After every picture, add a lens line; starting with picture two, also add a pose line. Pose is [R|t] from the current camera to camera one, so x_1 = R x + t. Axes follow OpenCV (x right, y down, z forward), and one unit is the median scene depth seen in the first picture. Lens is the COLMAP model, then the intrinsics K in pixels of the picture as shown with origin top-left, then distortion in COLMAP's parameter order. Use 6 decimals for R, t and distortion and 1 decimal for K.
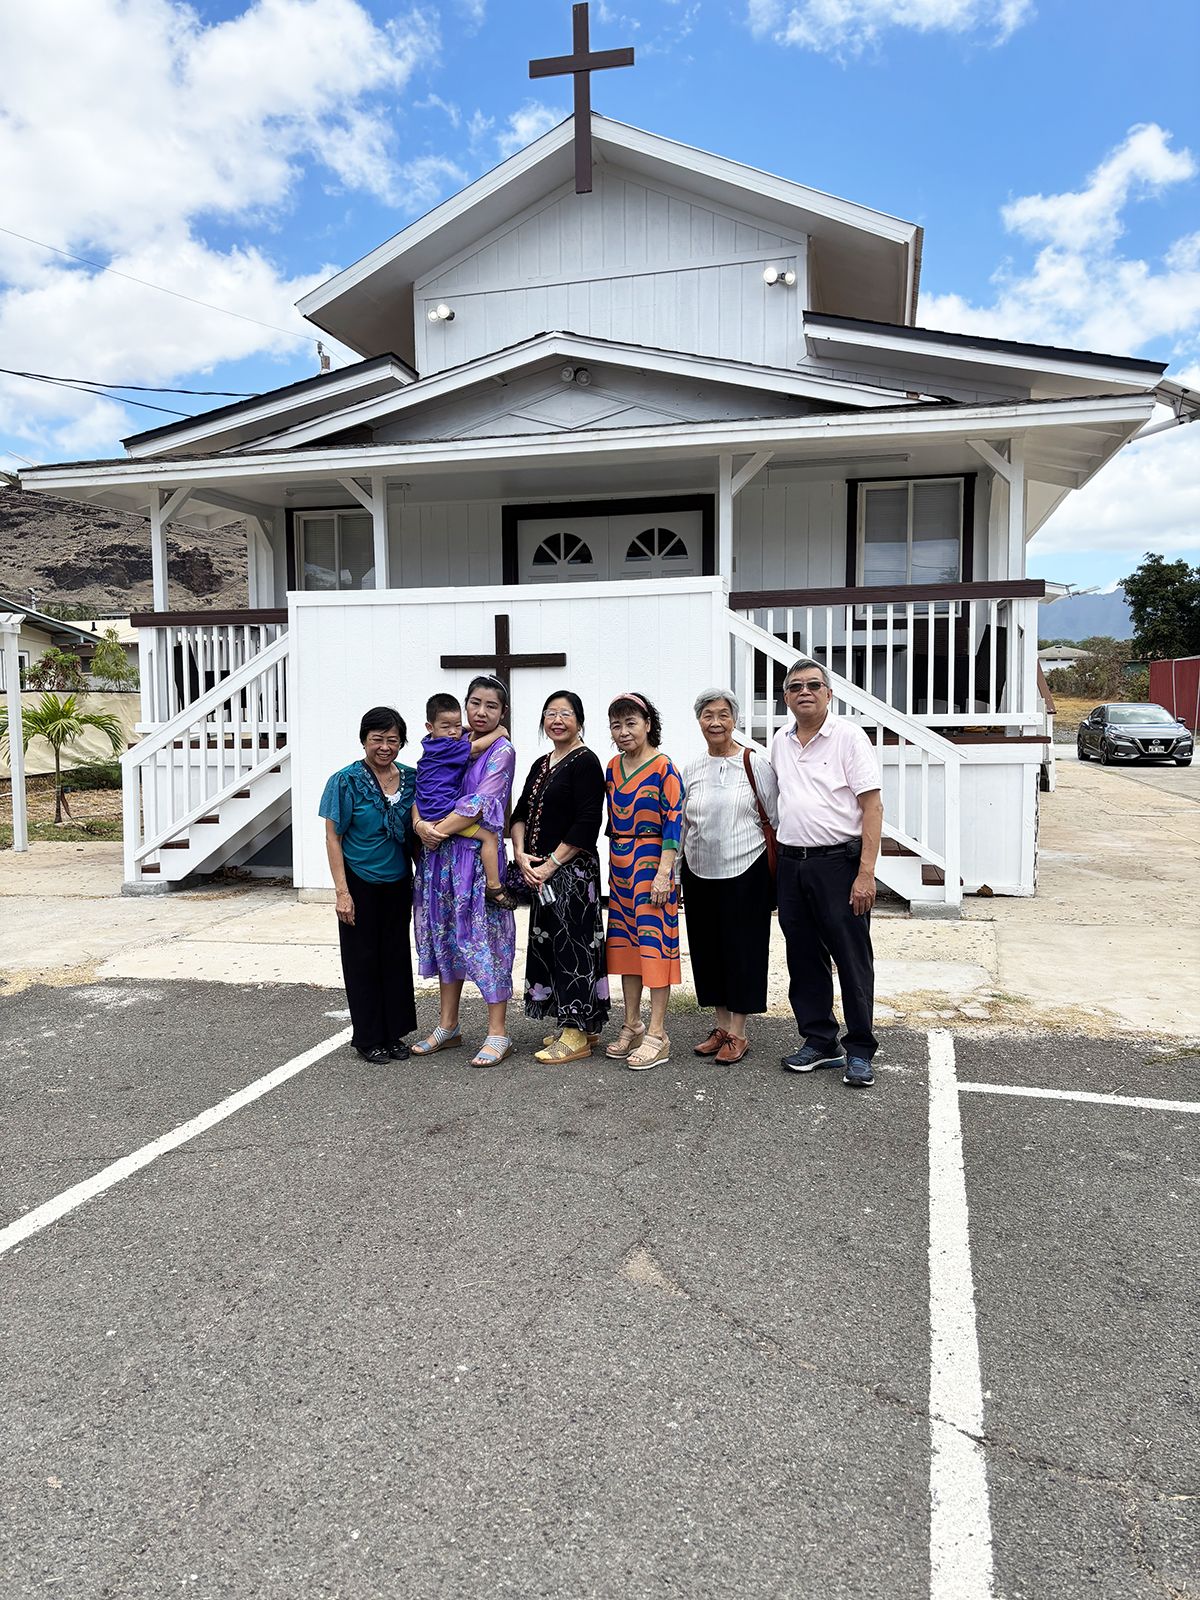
lens RADIAL K [[1218.4, 0, 601.4], [0, 1218.4, 793.2], [0, 0, 1]] dist [0.055783, -0.020358]
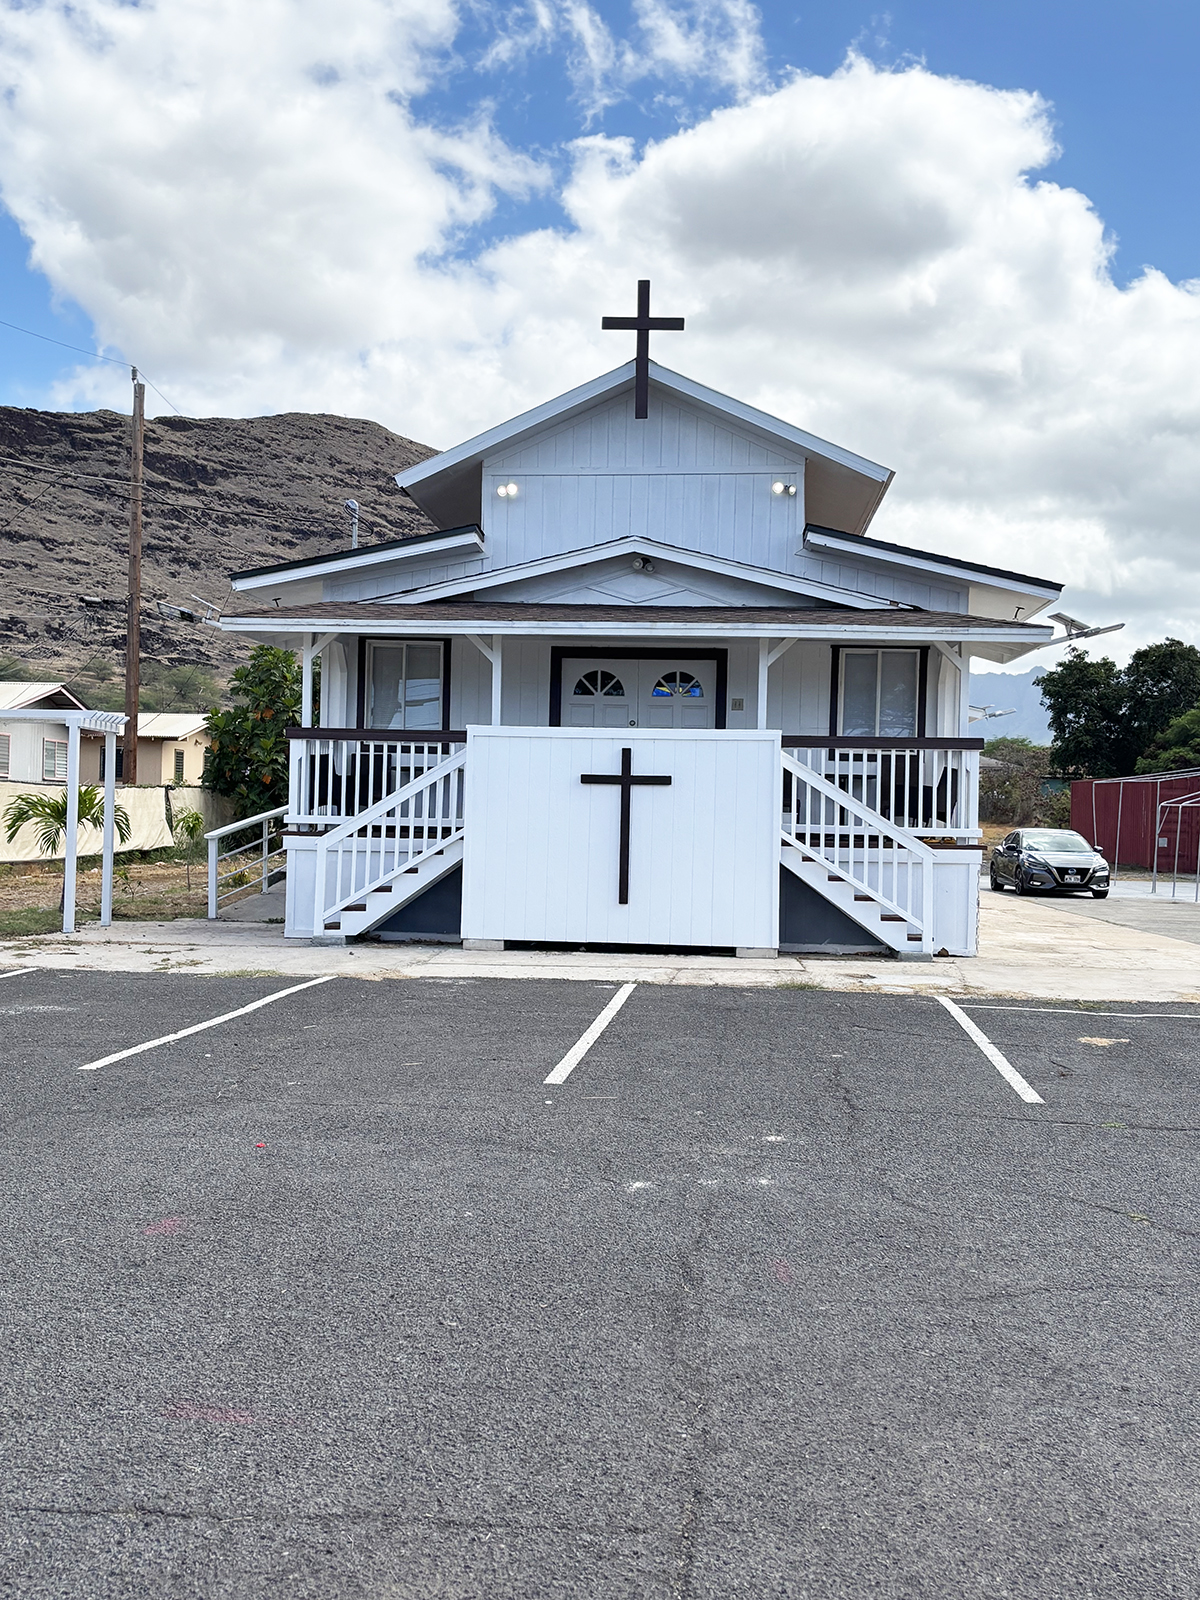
lens RADIAL K [[1868.6, 0, 600.6], [0, 1868.6, 799.3], [0, 0, 1]] dist [0.160739, 0.000000]
pose [[0.984989, 0.035143, 0.169003, -0.372523], [-0.021650, 0.996477, -0.081027, 0.071872], [-0.171256, 0.076151, 0.982279, -0.895056]]
